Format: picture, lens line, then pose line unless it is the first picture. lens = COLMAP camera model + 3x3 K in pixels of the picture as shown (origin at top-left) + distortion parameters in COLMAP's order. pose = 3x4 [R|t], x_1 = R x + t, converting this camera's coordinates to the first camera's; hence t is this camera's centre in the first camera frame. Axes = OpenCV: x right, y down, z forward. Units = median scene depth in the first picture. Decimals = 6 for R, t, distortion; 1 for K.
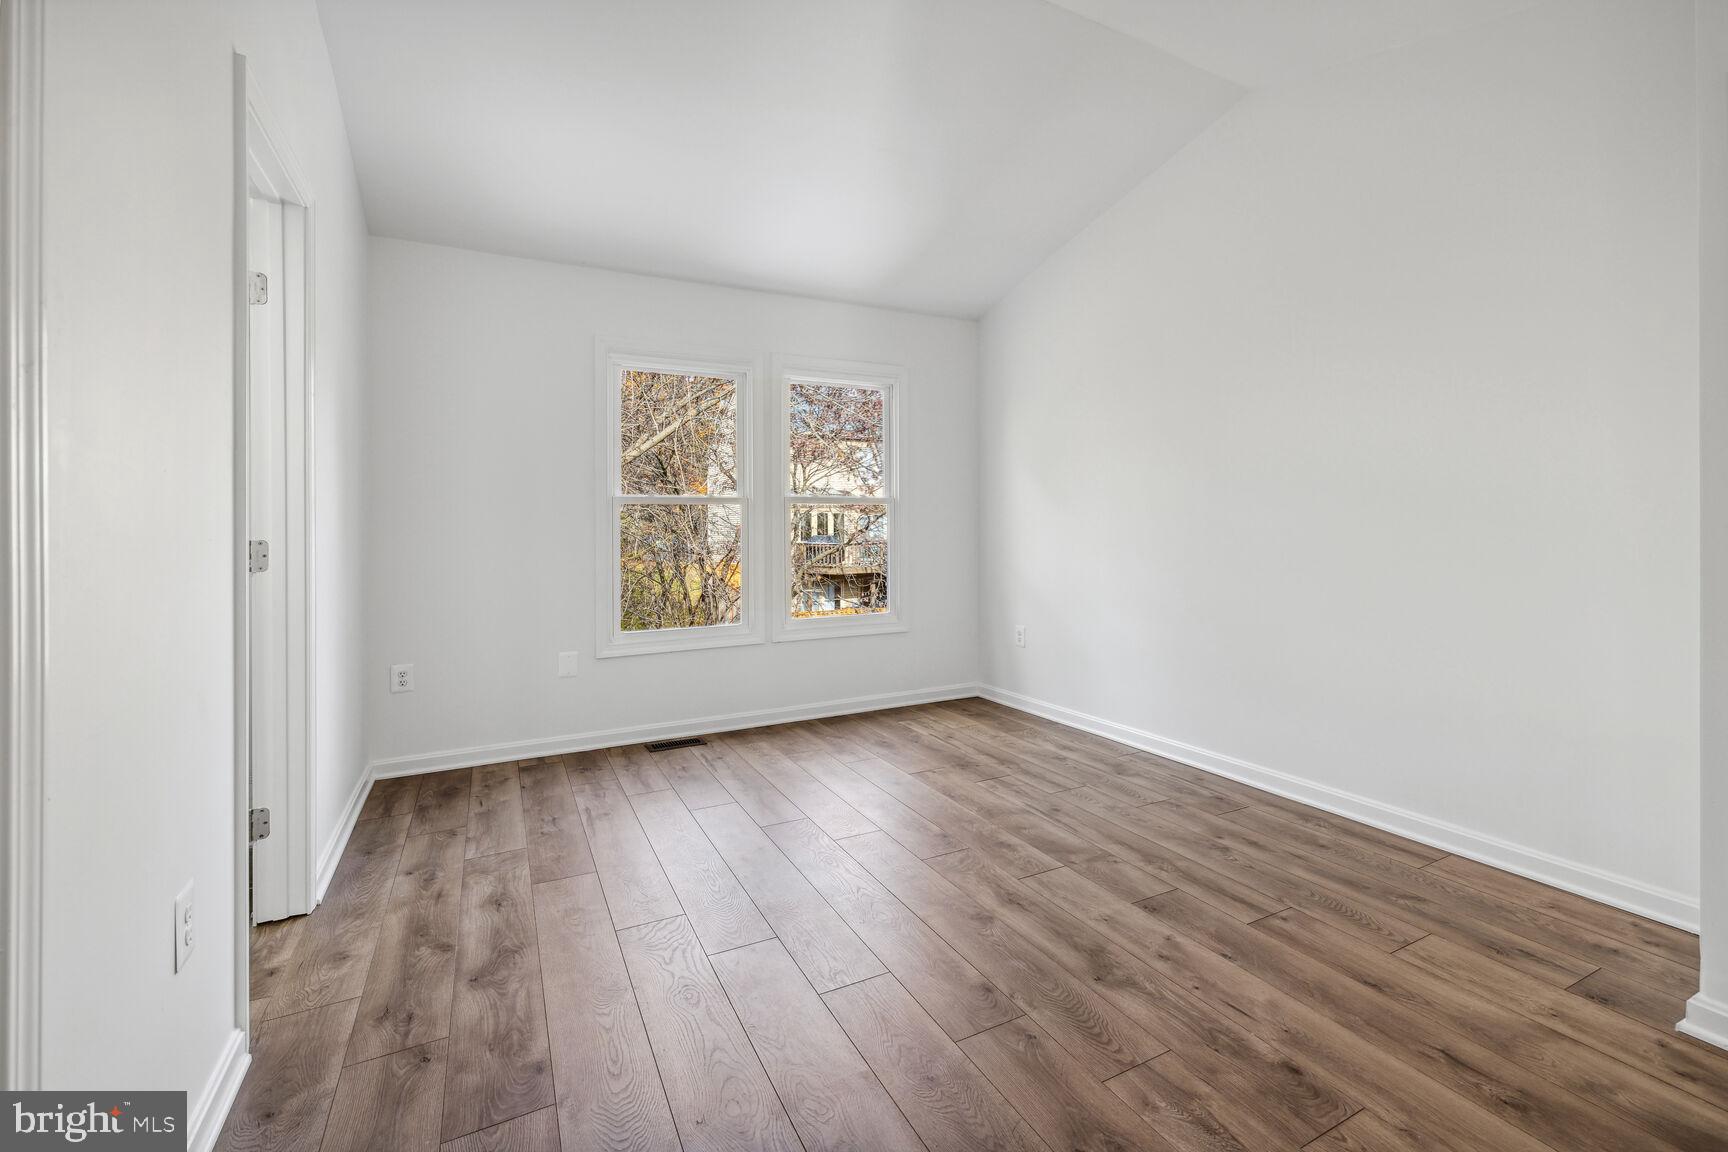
lens RADIAL K [[743.7, 0, 865.5], [0, 743.7, 533.4], [0, 0, 1]] dist [0.001462, 0.000474]
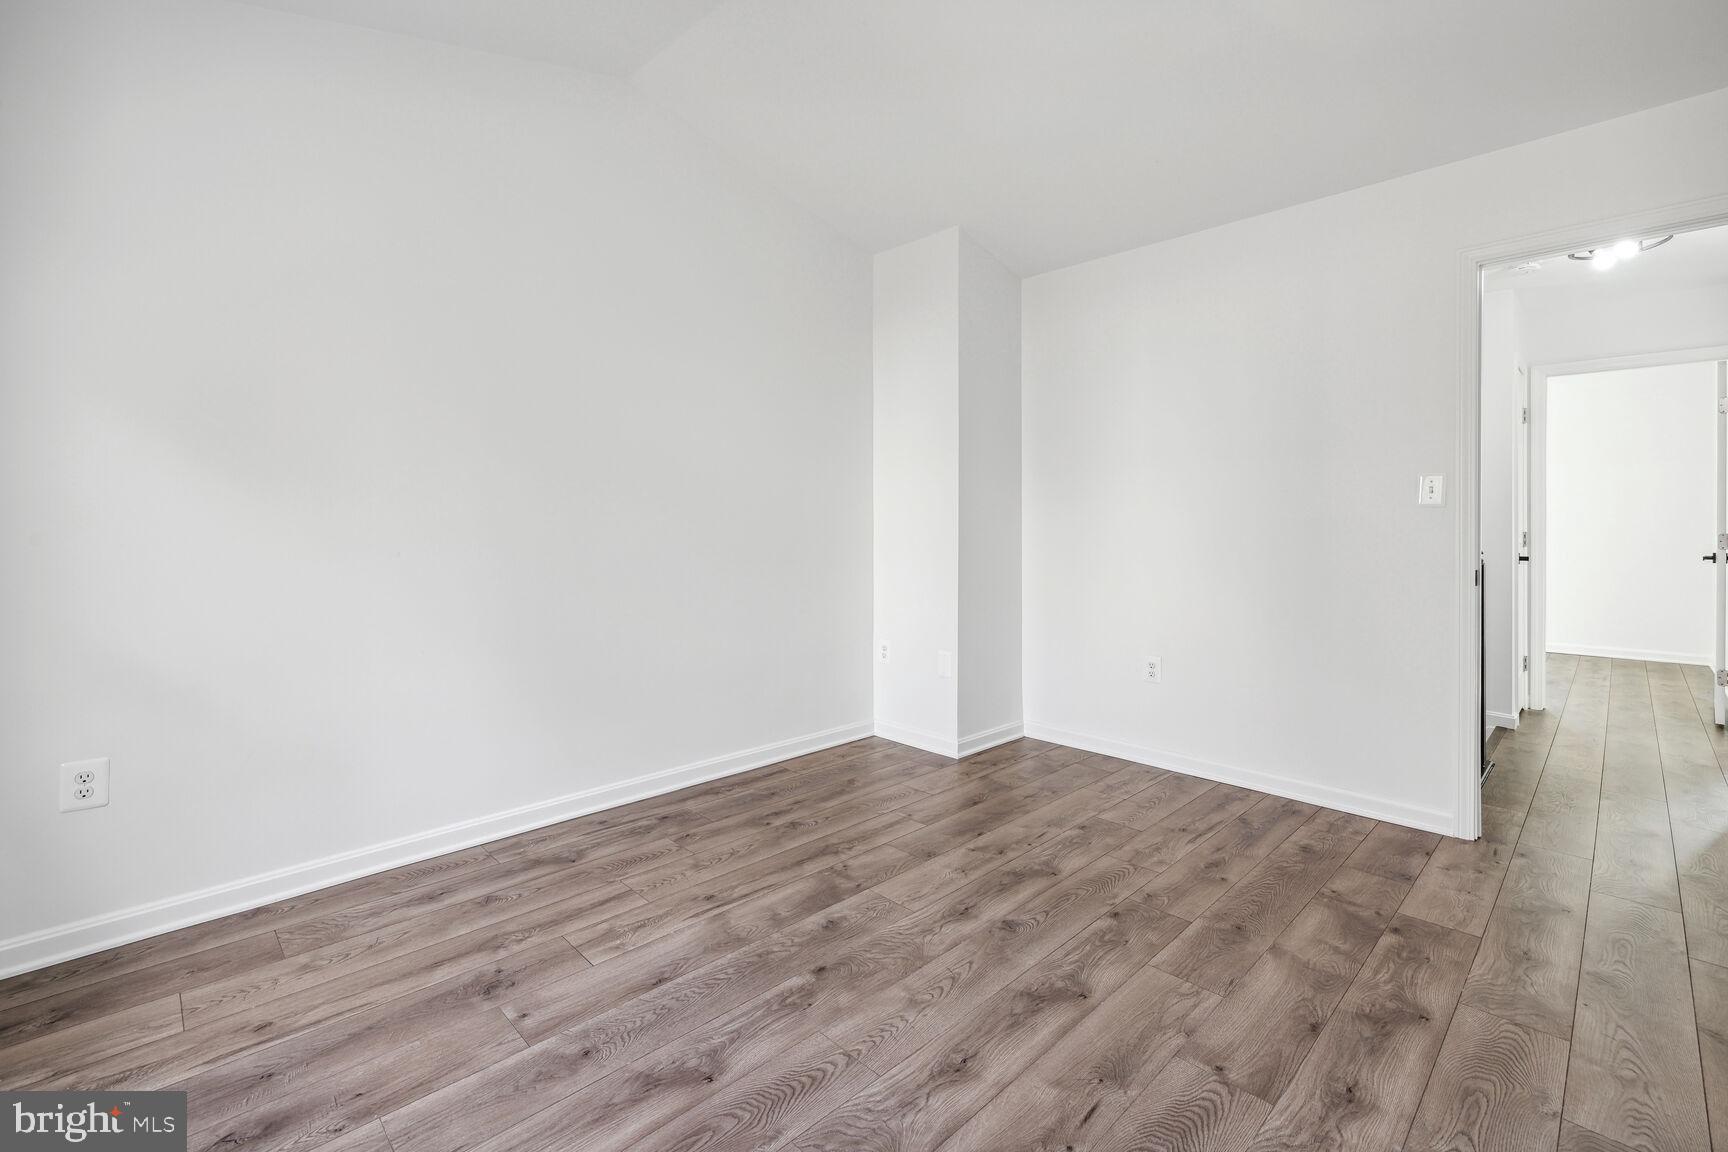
lens RADIAL K [[743.7, 0, 865.5], [0, 743.7, 533.4], [0, 0, 1]] dist [0.001462, 0.000474]
pose [[-0.302798, 0.010739, 0.952994, -0.585152], [0.011972, 0.999900, -0.007464, 0.002676], [-0.952979, 0.009150, -0.302897, 1.186217]]
